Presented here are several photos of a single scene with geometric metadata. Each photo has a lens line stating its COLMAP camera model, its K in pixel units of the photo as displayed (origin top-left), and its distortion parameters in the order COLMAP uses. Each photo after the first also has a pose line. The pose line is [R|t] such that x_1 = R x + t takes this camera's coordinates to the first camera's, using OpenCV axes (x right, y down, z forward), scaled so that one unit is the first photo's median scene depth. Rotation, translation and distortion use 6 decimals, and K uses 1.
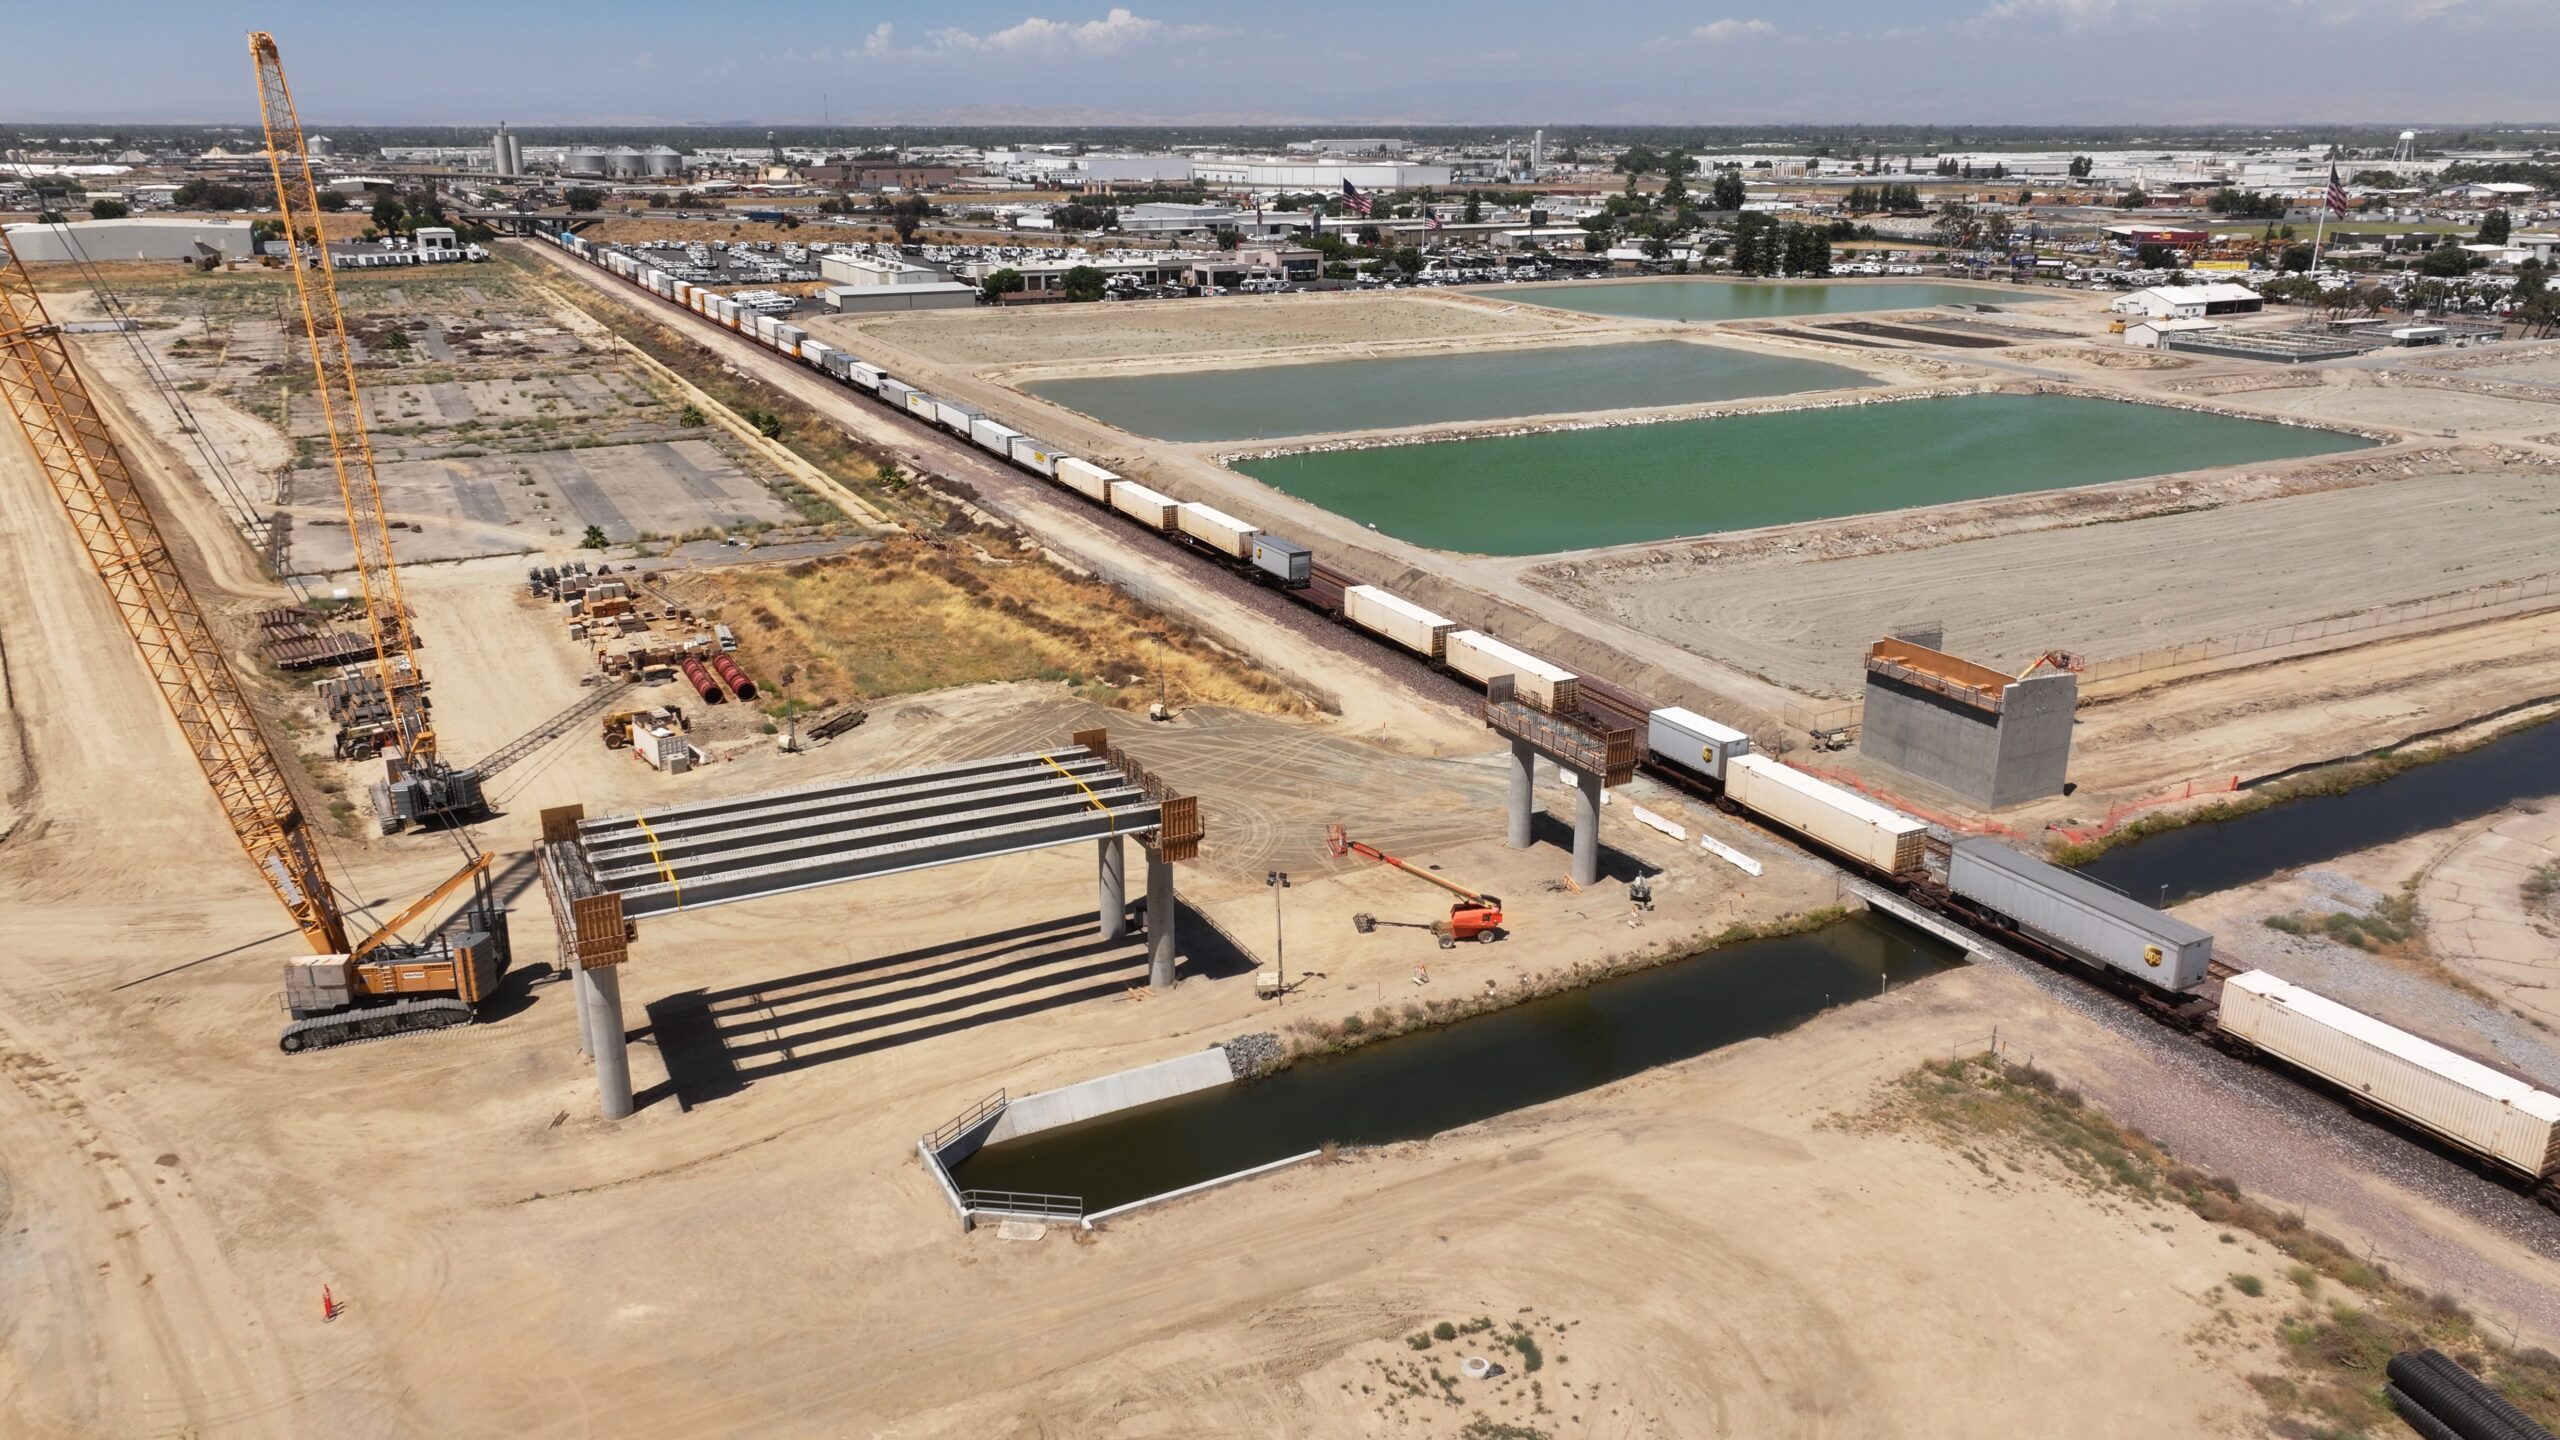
lens RADIAL K [[1804.7, 0, 1278.5], [0, 1804.7, 717.4], [0, 0, 1]] dist [-0.002264, 0.017633]
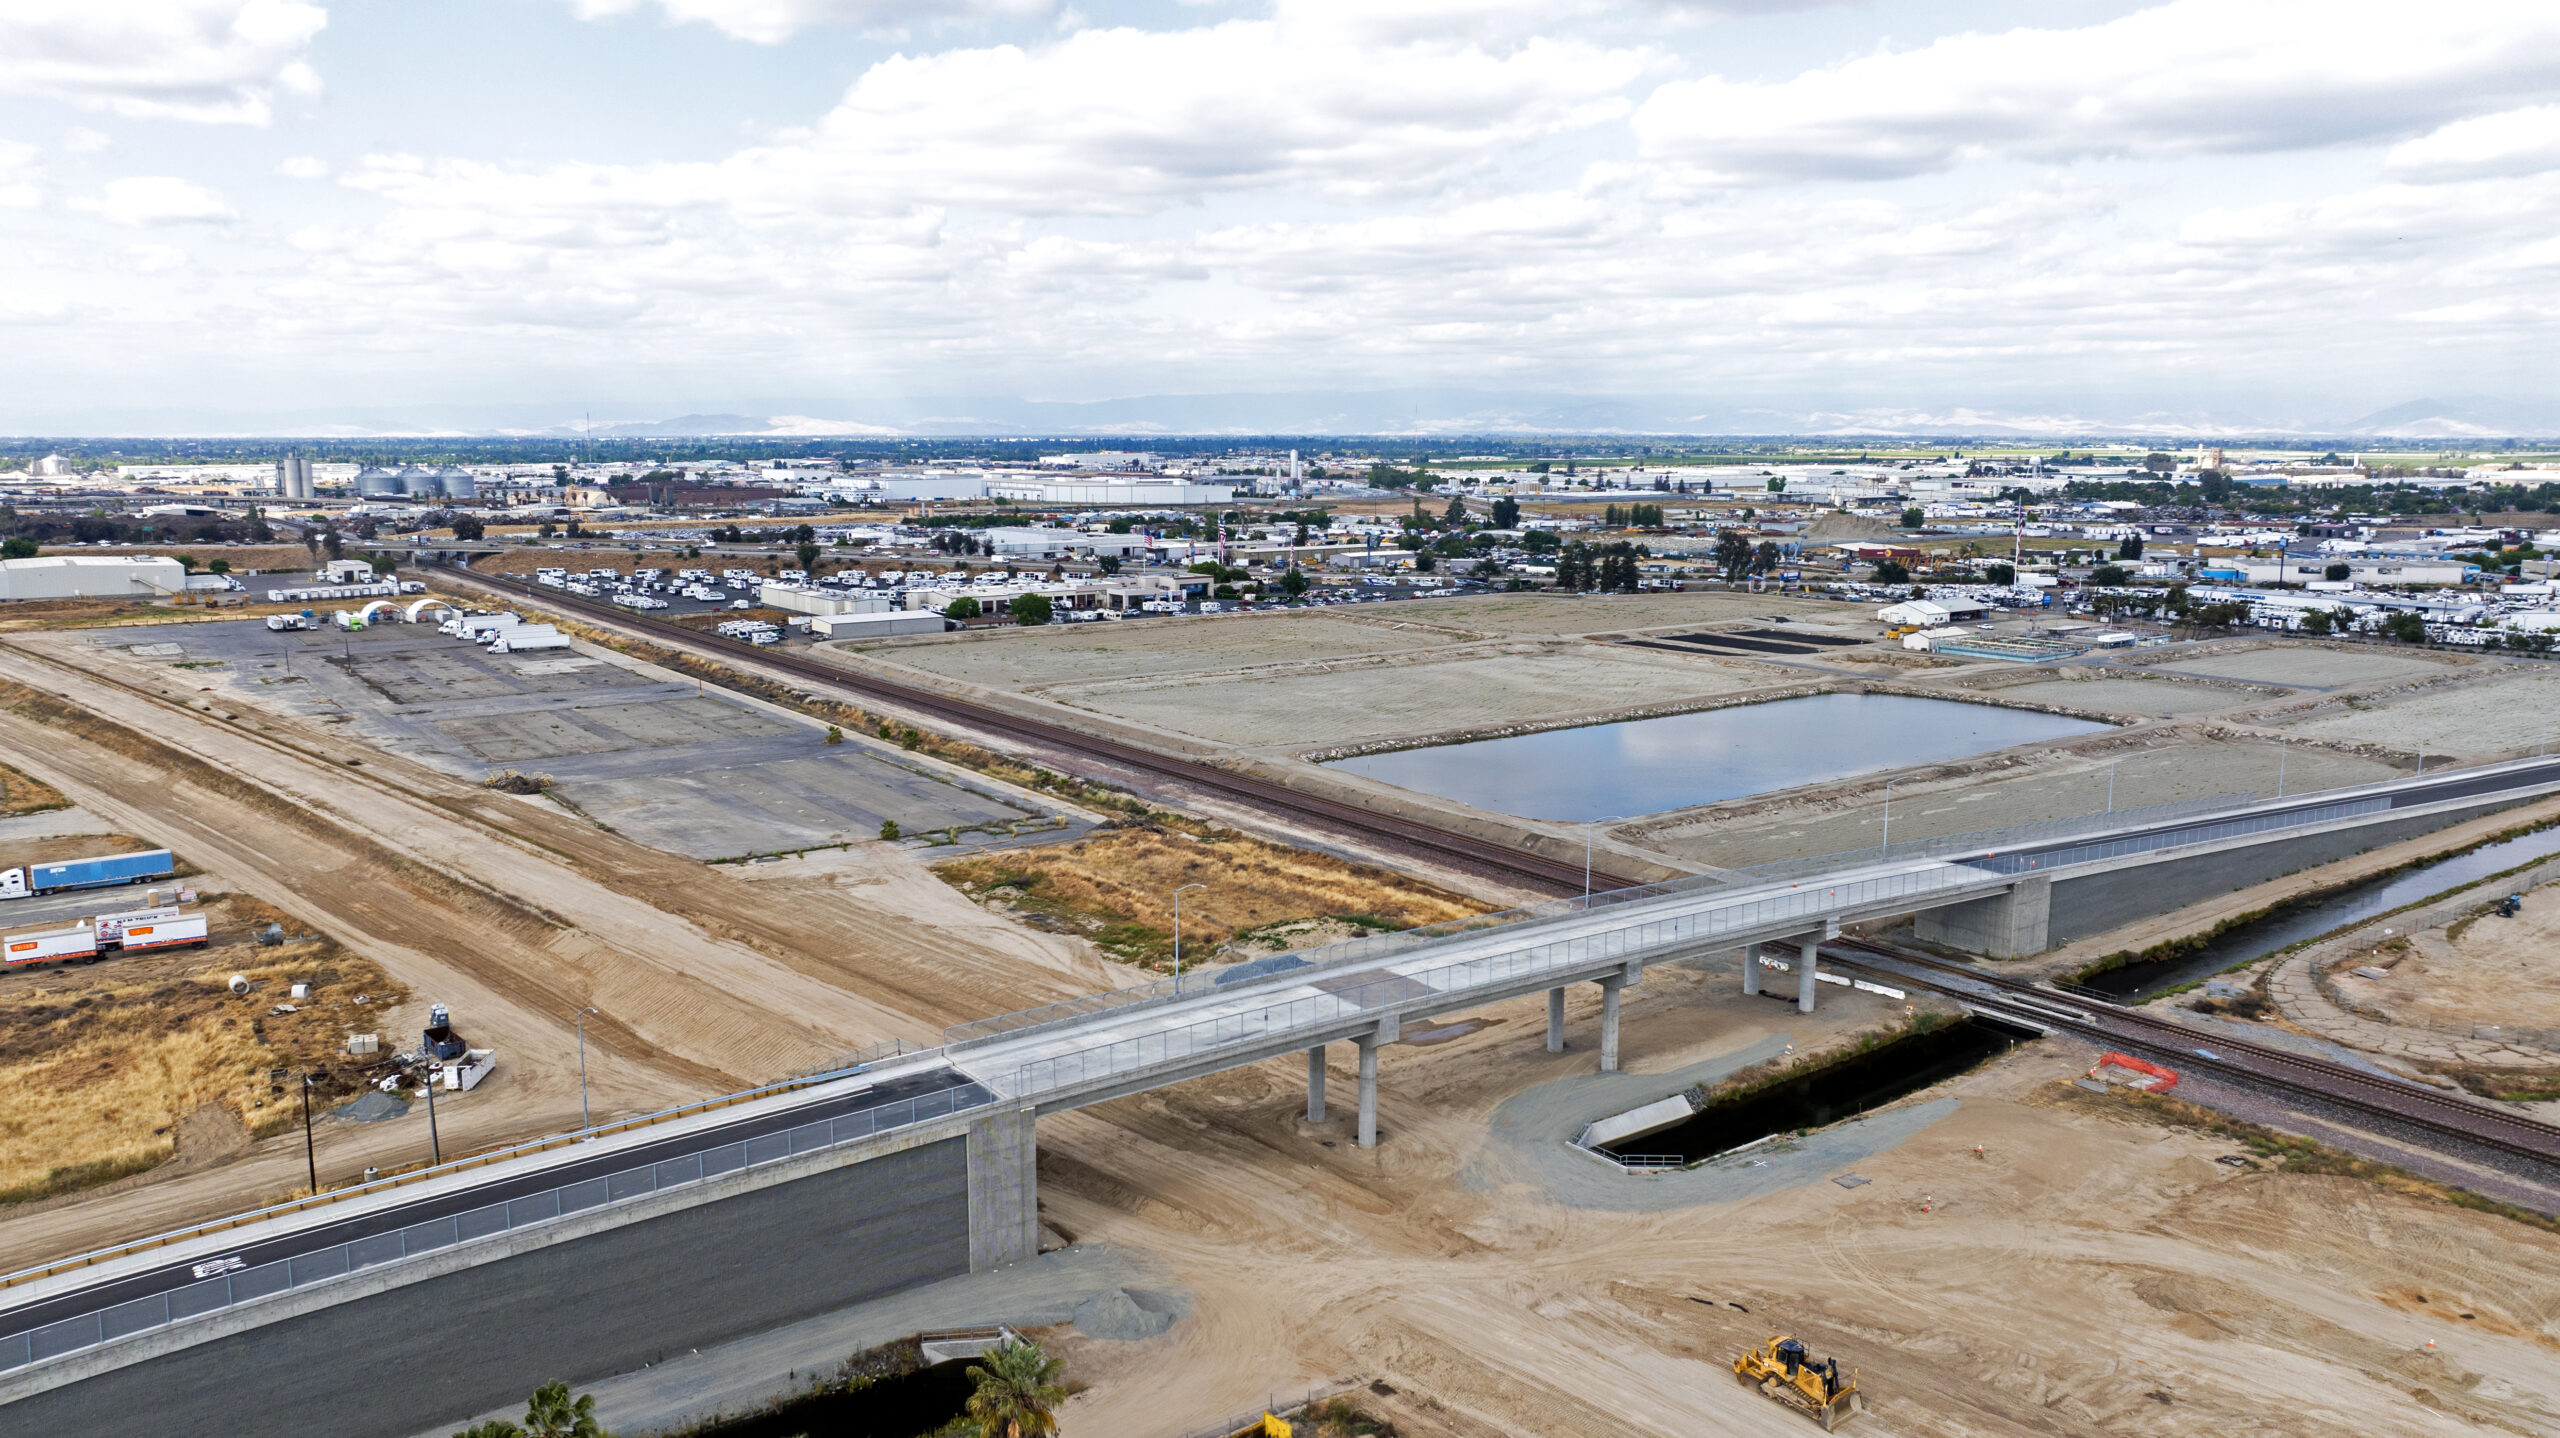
lens RADIAL K [[1804.7, 0, 1300.1], [0, 1804.7, 711.6], [0, 0, 1]] dist [-0.002264, 0.017633]
pose [[0.986608, -0.023660, 0.161387, -0.125995], [0.049680, 0.986003, -0.159155, 0.014958], [-0.155362, 0.165041, 0.973973, -0.133189]]
